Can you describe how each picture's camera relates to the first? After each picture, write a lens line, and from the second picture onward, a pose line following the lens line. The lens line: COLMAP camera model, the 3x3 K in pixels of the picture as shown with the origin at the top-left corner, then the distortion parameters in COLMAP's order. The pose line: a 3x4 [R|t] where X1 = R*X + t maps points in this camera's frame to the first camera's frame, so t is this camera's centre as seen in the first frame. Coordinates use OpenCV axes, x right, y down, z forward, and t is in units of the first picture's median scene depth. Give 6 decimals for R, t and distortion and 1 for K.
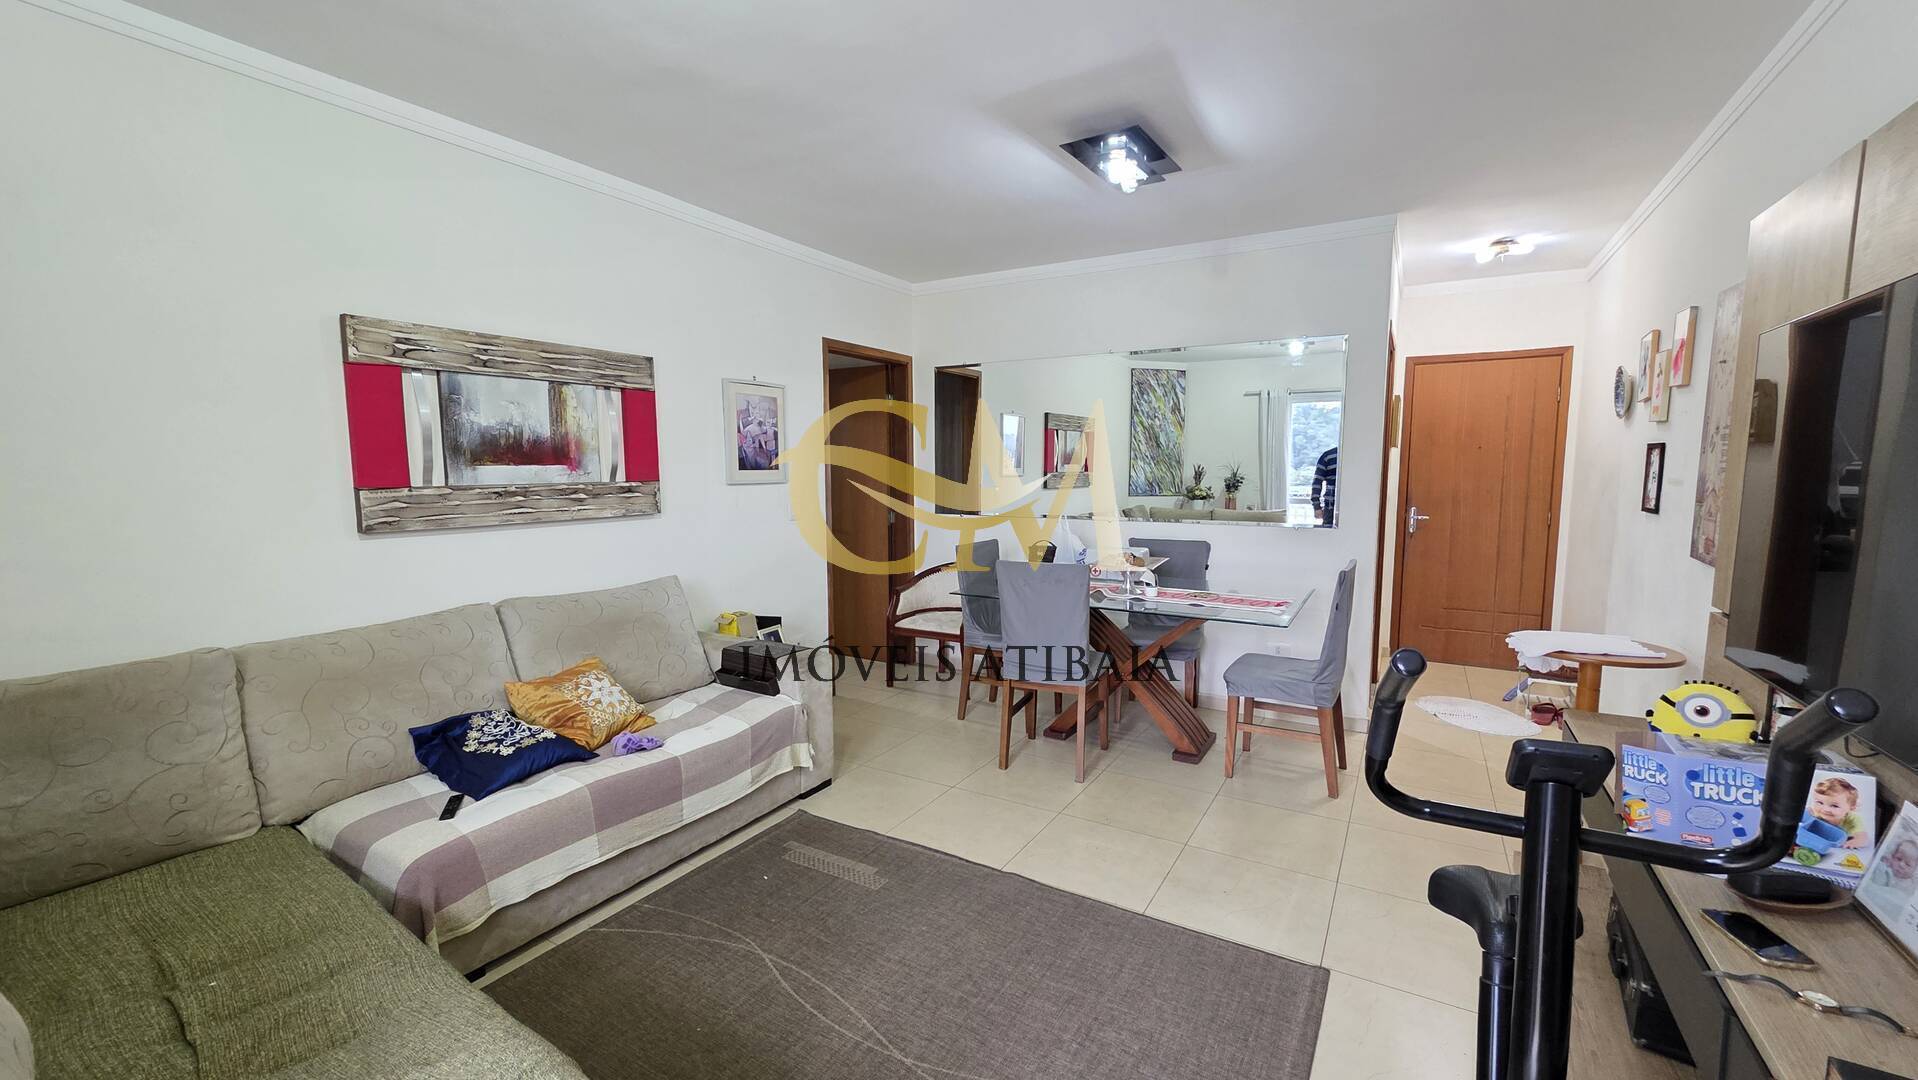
lens RADIAL K [[765.8, 0, 959.0], [0, 765.8, 540.0], [0, 0, 1]] dist [0.014631, 0.000127]
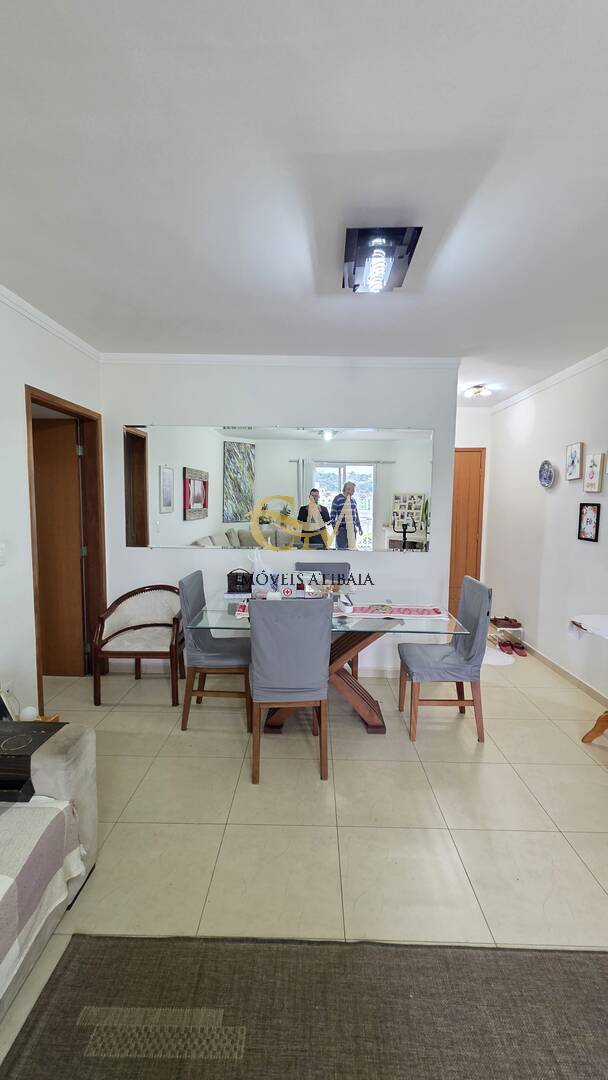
lens RADIAL K [[434.8, 0, 306.2], [0, 434.8, 534.8], [0, 0, 1]] dist [0.000151, 0.000110]
pose [[0.866350, -0.027511, 0.498679, -0.188105], [0.033808, 0.999422, -0.003599, -0.062554], [-0.498292, 0.019978, 0.866779, 0.401412]]
